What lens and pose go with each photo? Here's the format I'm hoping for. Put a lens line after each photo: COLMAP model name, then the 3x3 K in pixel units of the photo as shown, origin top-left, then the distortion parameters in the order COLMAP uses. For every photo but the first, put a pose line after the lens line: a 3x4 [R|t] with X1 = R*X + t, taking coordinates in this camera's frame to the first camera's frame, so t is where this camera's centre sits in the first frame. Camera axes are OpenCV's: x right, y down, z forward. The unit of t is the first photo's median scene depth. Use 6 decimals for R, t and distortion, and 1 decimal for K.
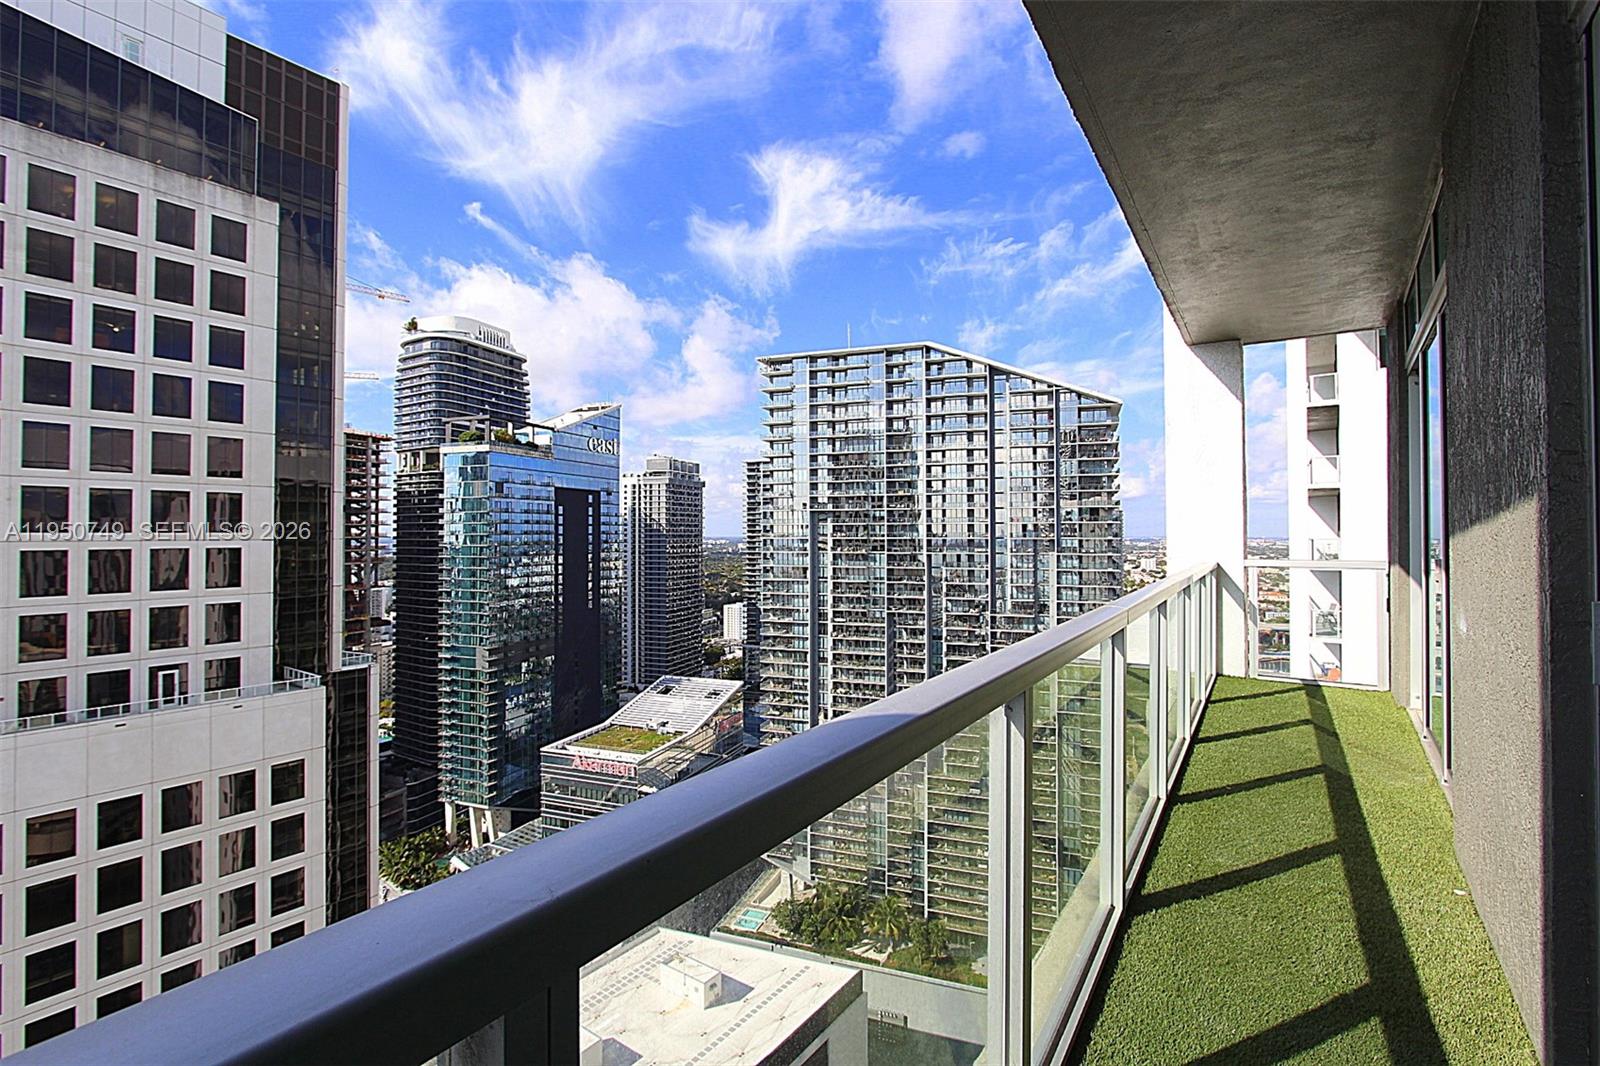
lens RADIAL K [[738.8, 0, 795.4], [0, 738.8, 520.9], [0, 0, 1]] dist [-0.021198, 0.004087]
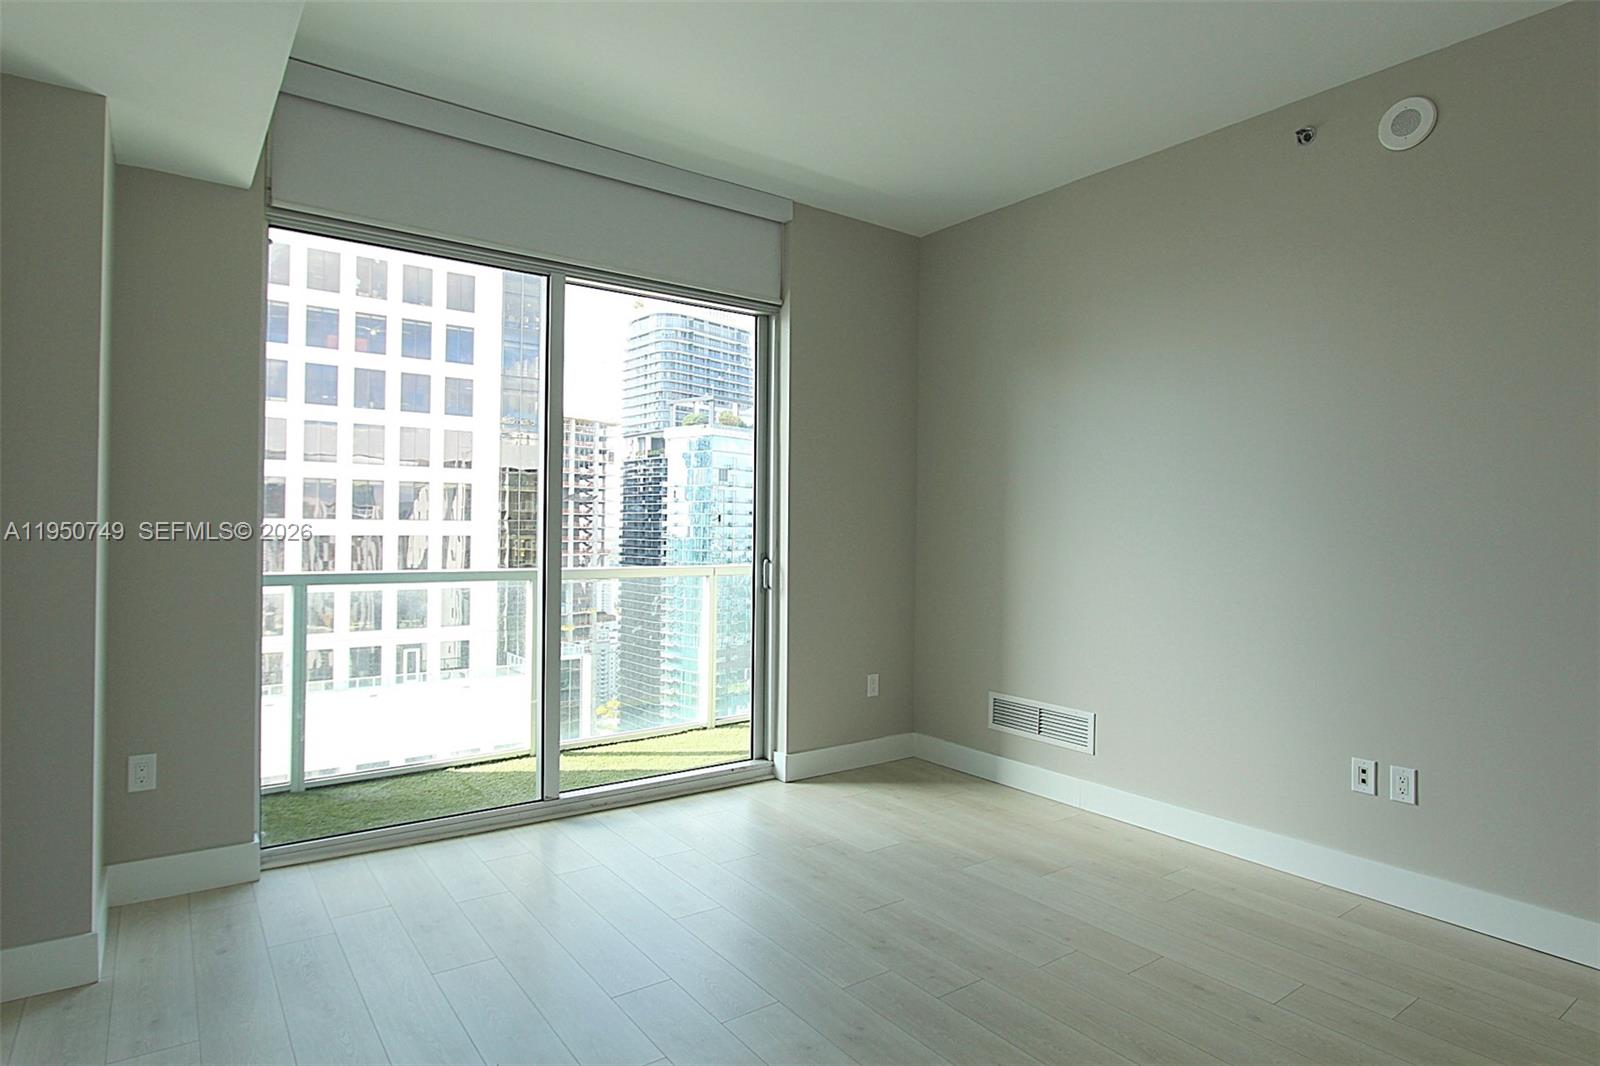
lens RADIAL K [[882.7, 0, 794.2], [0, 882.7, 523.3], [0, 0, 1]] dist [-0.021052, 0.007740]
pose [[0.952050, 0.012747, -0.305676, 0.020883], [-0.009291, 0.999875, 0.012758, -0.000404], [0.305801, -0.009306, 0.952050, -0.017667]]
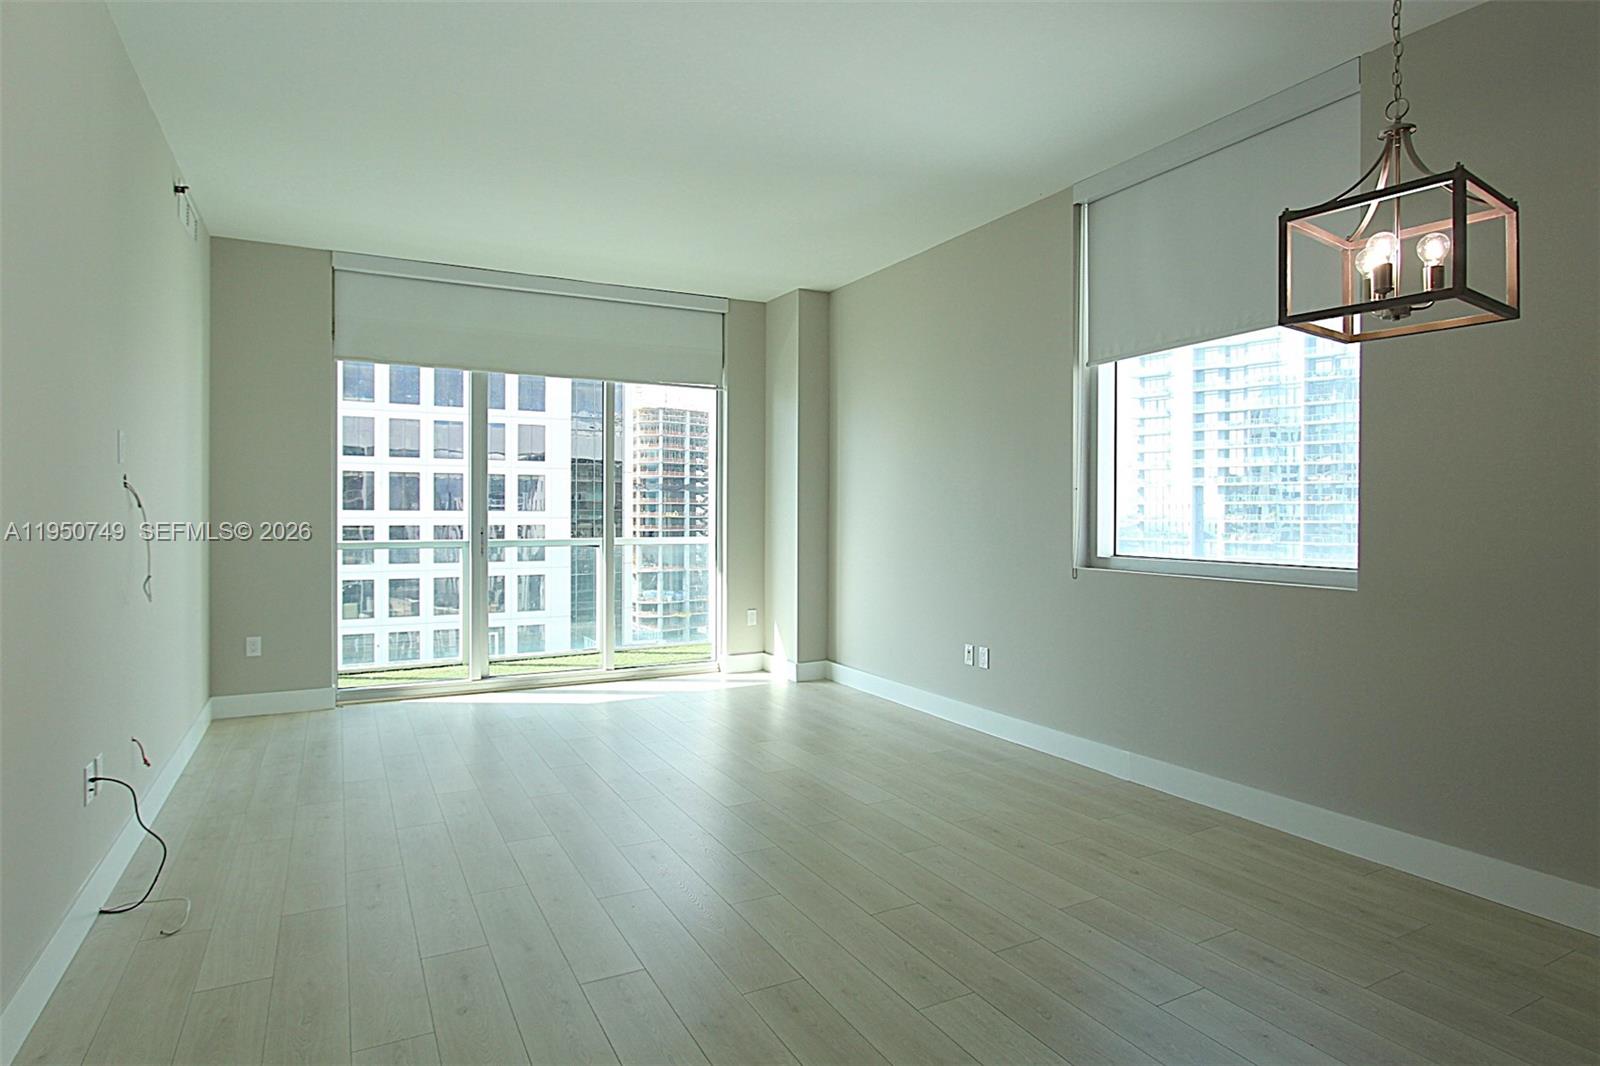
lens RADIAL K [[882.7, 0, 798.3], [0, 882.7, 523.1], [0, 0, 1]] dist [-0.021052, 0.007740]
pose [[0.899012, 0.009543, -0.437819, 0.051465], [0.002178, 0.999653, 0.026261, 0.000129], [0.437918, -0.024563, 0.898679, -0.006519]]
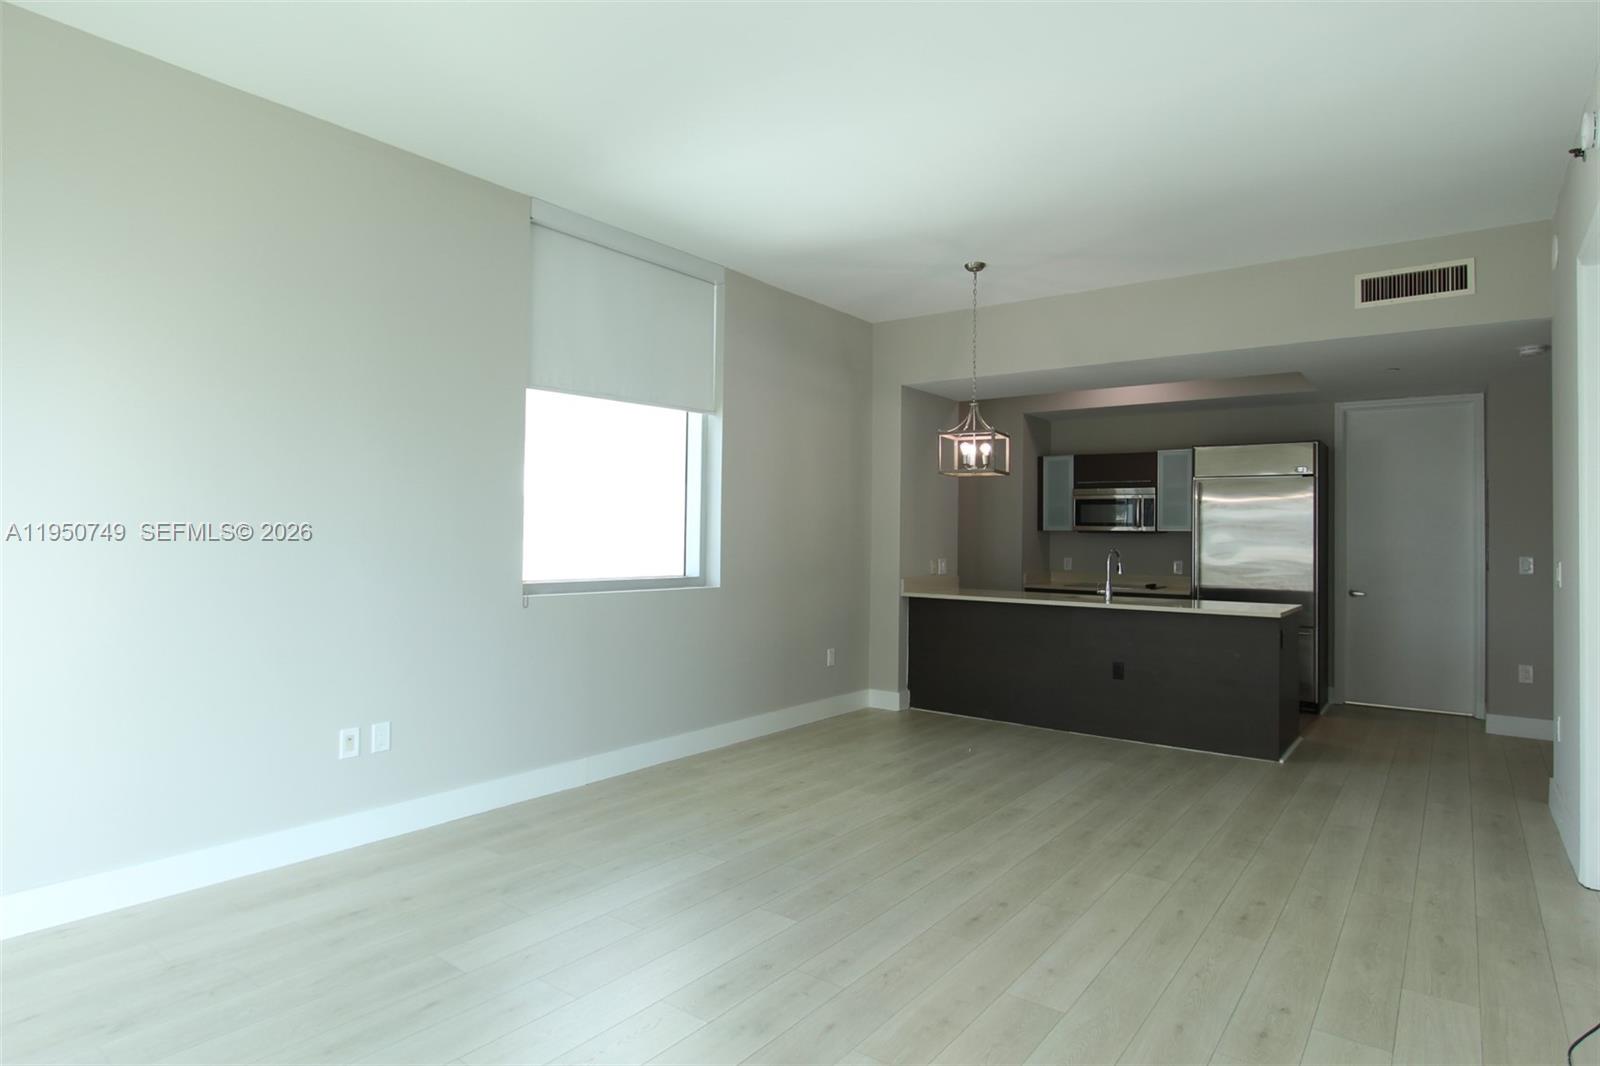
lens RADIAL K [[882.7, 0, 794.1], [0, 882.7, 524.7], [0, 0, 1]] dist [-0.021052, 0.007740]
pose [[0.016598, 0.016992, 0.999718, -1.110991], [-0.029790, 0.999420, -0.016493, 0.007934], [-0.999418, -0.029508, 0.017094, 0.762042]]
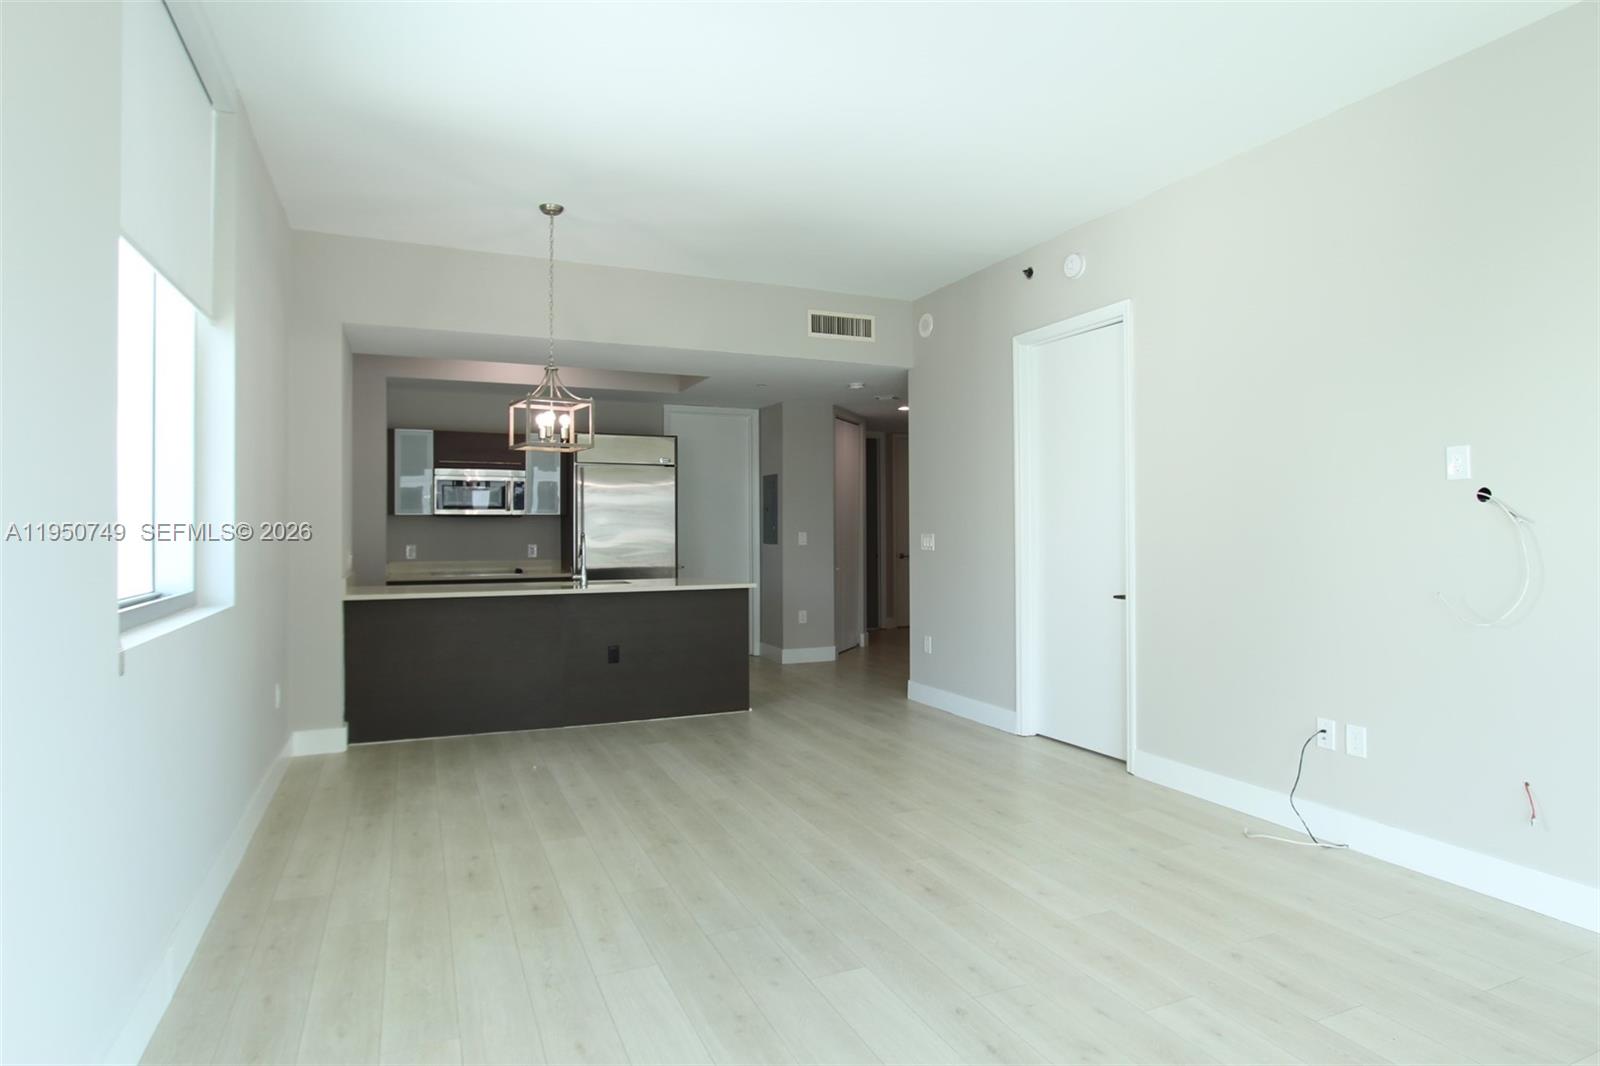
lens RADIAL K [[882.7, 0, 797.3], [0, 882.7, 527.4], [0, 0, 1]] dist [-0.021052, 0.007740]
pose [[-0.865113, 0.005450, 0.501547, -0.668627], [-0.002668, 0.999877, -0.015467, 0.020585], [-0.501569, -0.014719, -0.864992, 1.309458]]
